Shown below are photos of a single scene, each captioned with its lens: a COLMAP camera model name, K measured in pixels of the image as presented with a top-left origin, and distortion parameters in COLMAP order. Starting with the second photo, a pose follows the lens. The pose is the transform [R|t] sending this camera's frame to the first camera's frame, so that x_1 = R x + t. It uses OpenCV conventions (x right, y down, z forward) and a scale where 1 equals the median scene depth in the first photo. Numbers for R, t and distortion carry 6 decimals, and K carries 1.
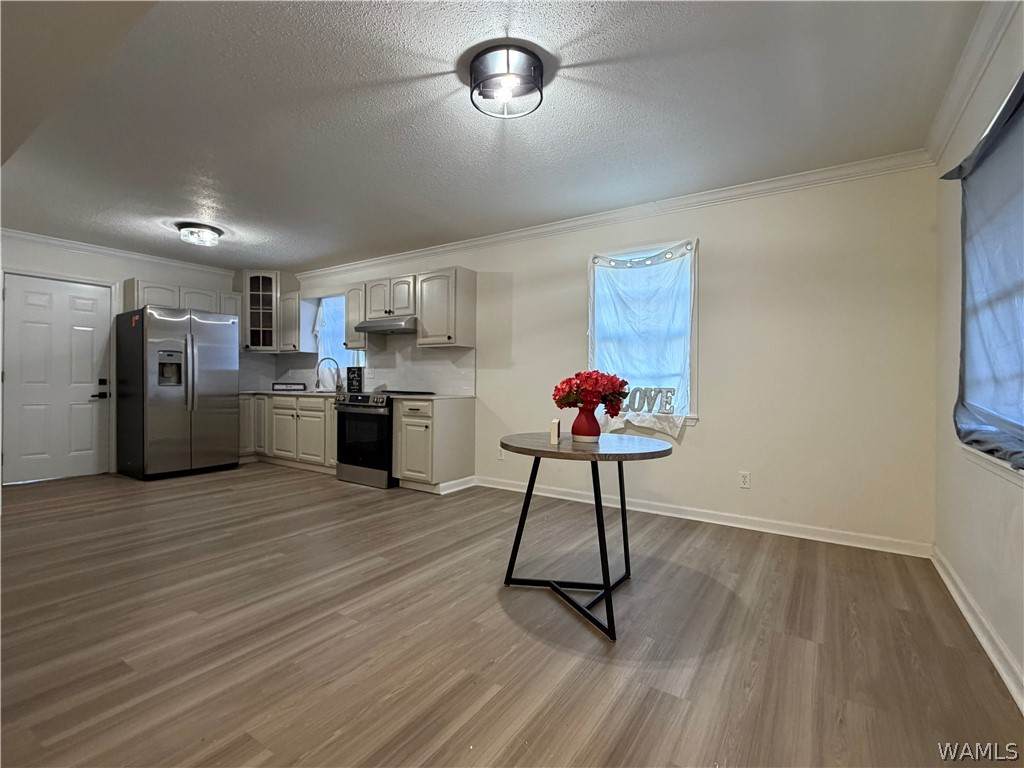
lens RADIAL K [[474.1, 0, 513.6], [0, 474.1, 384.5], [0, 0, 1]] dist [-0.001630, 0.000704]
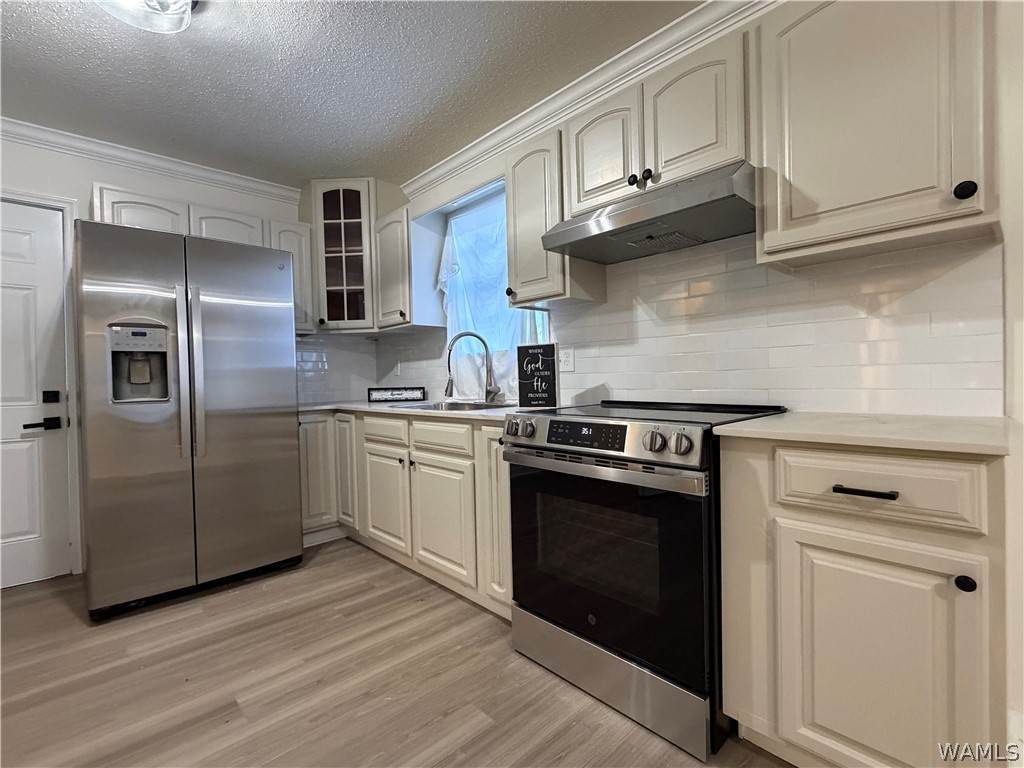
lens RADIAL K [[474.1, 0, 512.4], [0, 474.1, 385.7], [0, 0, 1]] dist [-0.001630, 0.000704]
pose [[0.973155, -0.027871, -0.228457, -0.429226], [0.030421, 0.999508, 0.007648, -0.009332], [0.228131, -0.014393, 0.973524, 0.974977]]
